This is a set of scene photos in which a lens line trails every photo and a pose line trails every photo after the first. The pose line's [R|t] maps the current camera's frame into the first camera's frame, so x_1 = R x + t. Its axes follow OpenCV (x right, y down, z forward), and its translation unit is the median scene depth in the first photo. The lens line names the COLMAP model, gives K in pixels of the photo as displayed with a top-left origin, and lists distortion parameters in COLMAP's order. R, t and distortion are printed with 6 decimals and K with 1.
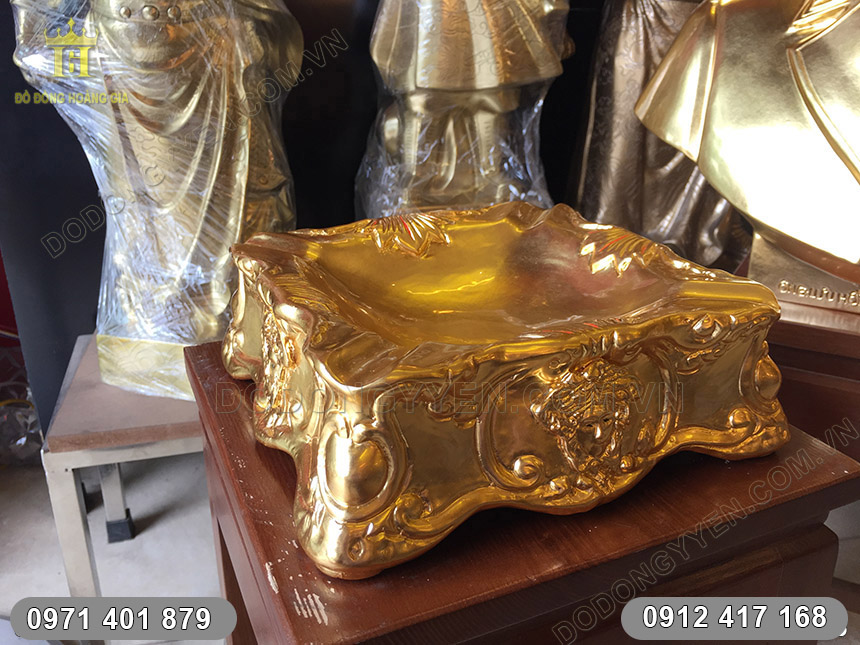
lens RADIAL K [[738.9, 0, 431.9], [0, 738.9, 340.7], [0, 0, 1]] dist [0.084435, -0.136382]
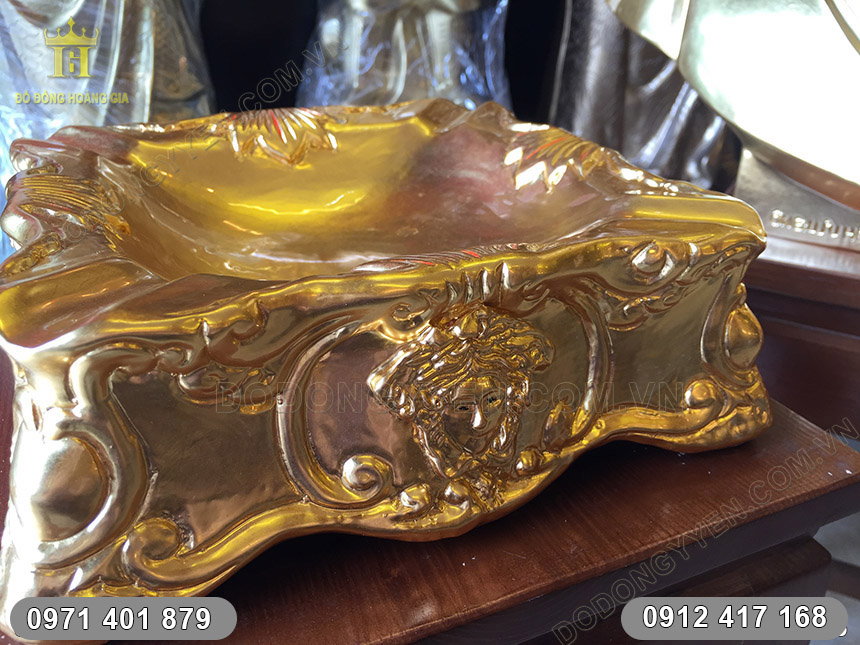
lens RADIAL K [[738.9, 0, 431.9], [0, 738.9, 340.7], [0, 0, 1]] dist [0.084435, -0.136382]
pose [[0.999852, 0.015125, 0.008236, 0.129403], [-0.015698, 0.997083, 0.074687, 0.005129], [-0.007082, -0.074805, 0.997173, 0.260042]]
